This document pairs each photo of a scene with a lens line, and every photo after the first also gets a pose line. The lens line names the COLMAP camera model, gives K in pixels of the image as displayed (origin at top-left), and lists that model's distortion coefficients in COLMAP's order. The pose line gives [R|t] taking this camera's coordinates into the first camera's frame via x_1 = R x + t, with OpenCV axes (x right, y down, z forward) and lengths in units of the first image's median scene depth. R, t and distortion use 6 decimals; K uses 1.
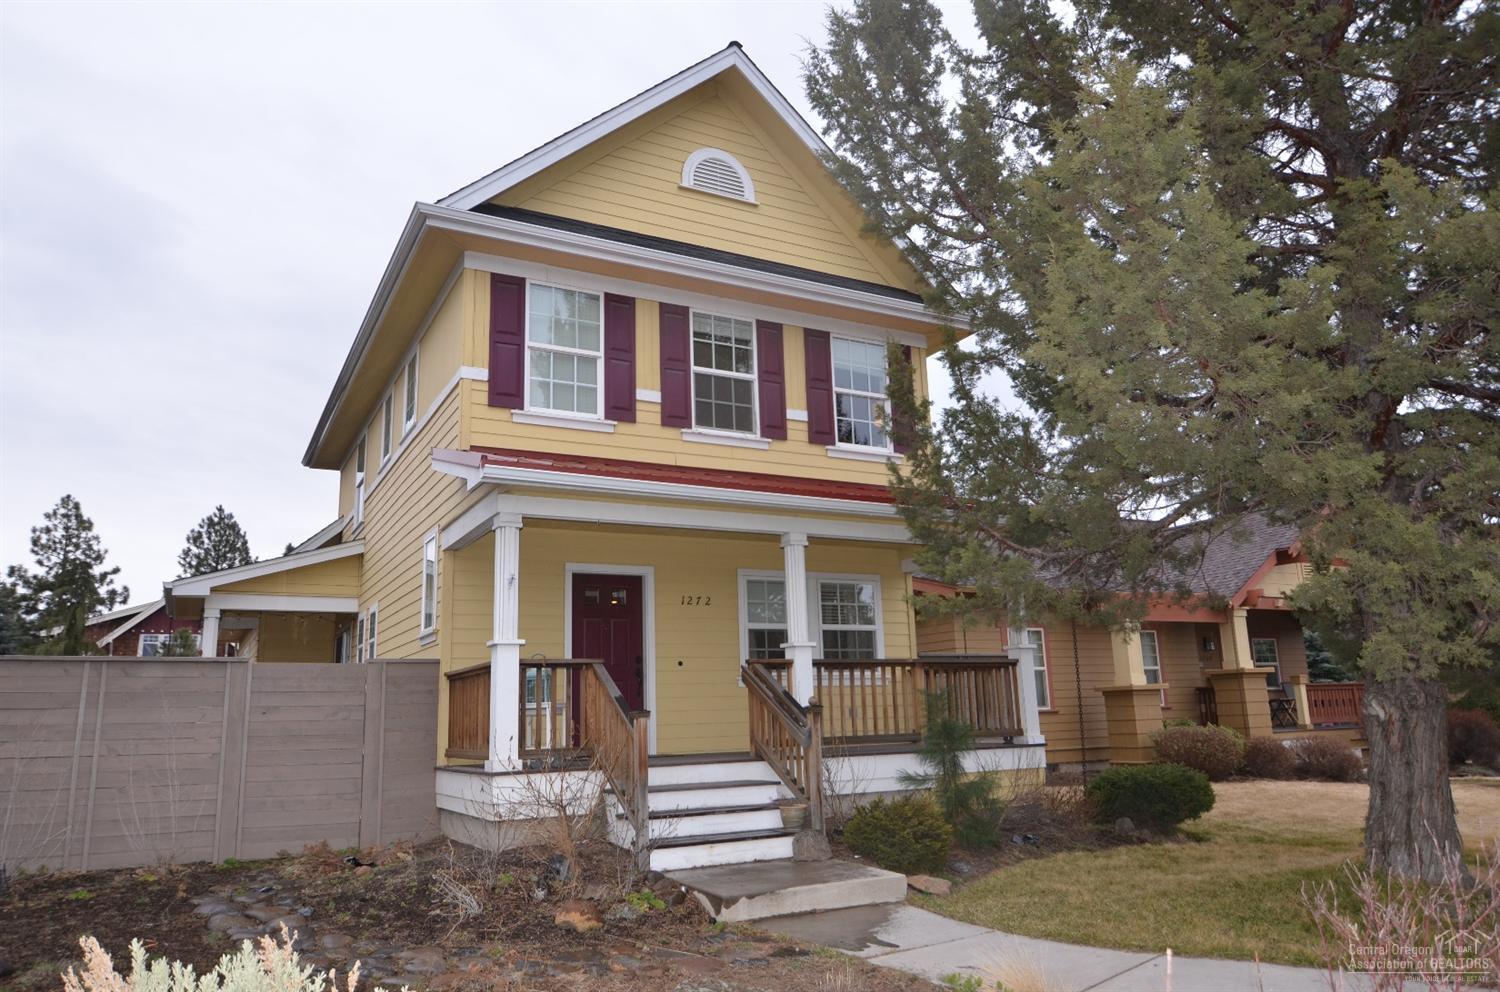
lens RADIAL K [[1031.7, 0, 755.3], [0, 1031.7, 501.2], [0, 0, 1]] dist [0.005588, -0.018659]
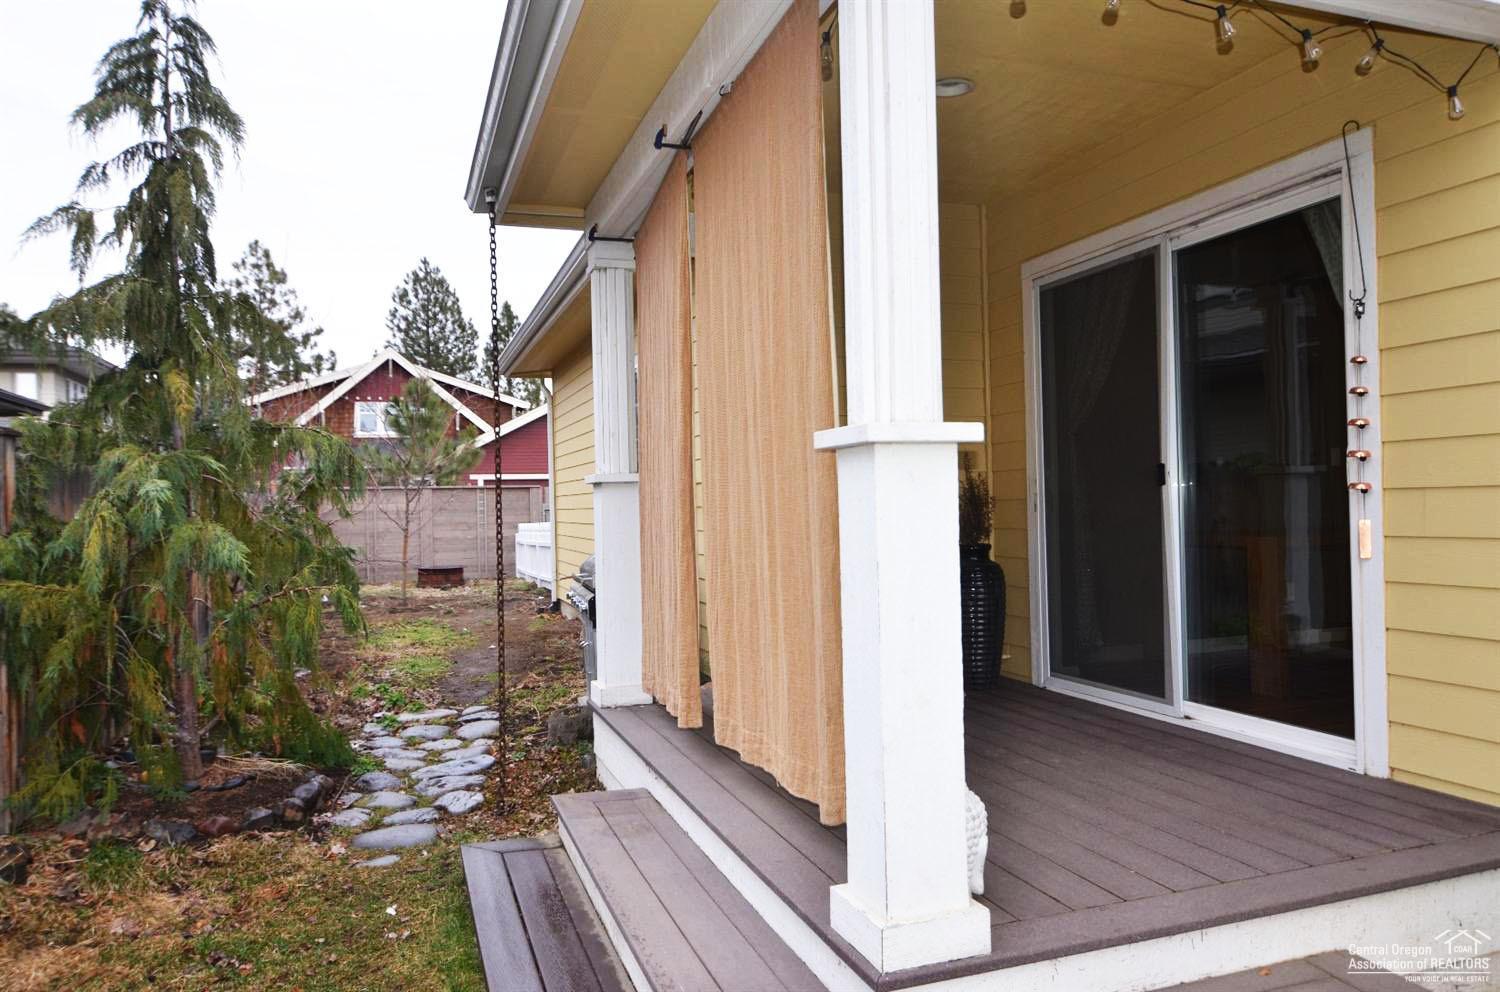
lens RADIAL K [[1031.7, 0, 745.6], [0, 1031.7, 495.5], [0, 0, 1]] dist [0.005588, -0.018659]
pose [[0.985979, 0.004369, -0.166811, -0.139279], [0.029057, 0.979890, 0.197411, 0.042553], [0.164319, -0.199490, 0.966024, 0.222496]]
